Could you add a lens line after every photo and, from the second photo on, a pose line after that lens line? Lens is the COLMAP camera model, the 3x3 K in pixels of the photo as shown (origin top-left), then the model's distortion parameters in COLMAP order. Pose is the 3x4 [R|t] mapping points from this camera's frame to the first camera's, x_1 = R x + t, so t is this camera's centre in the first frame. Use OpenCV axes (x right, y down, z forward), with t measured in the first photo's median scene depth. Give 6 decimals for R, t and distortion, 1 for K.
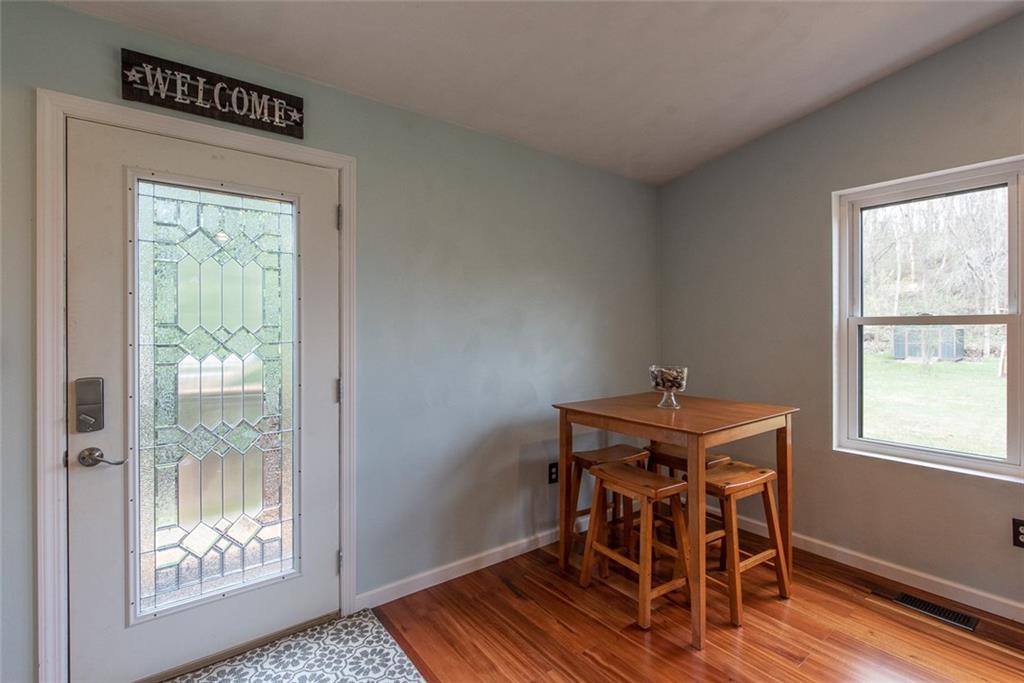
lens RADIAL K [[473.4, 0, 506.2], [0, 473.4, 331.8], [0, 0, 1]] dist [0.004376, -0.000332]
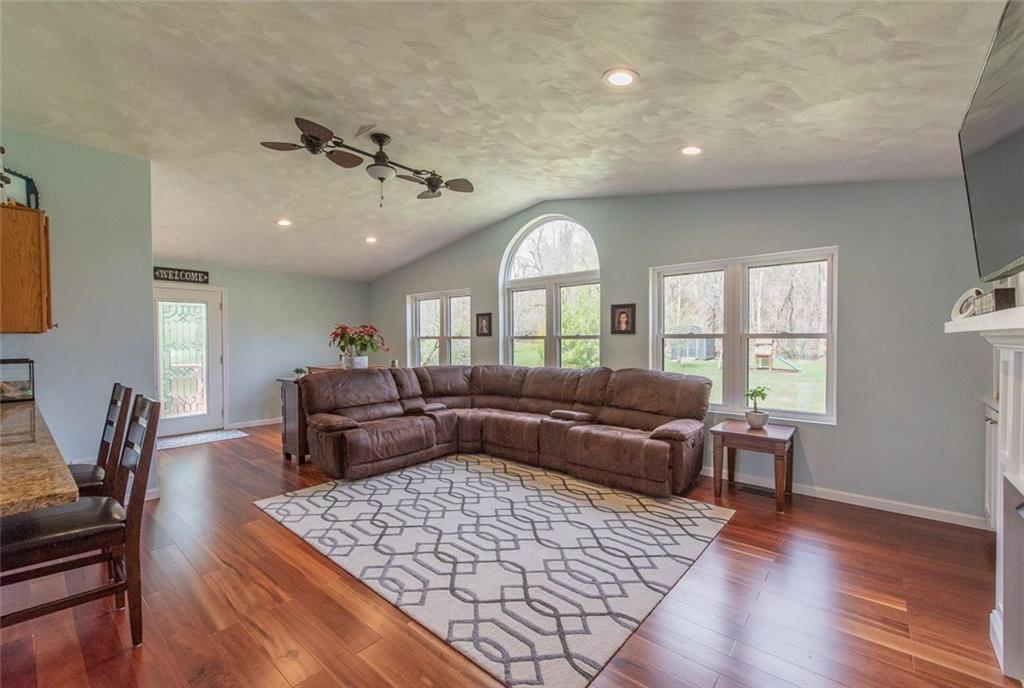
lens RADIAL K [[431.5, 0, 515.1], [0, 431.5, 347.0], [0, 0, 1]] dist [0.003815, 0.000275]
pose [[0.976382, -0.003190, 0.216026, 1.092195], [-0.000285, 0.999871, 0.016051, -0.014748], [-0.216050, -0.015734, 0.976256, -2.619838]]
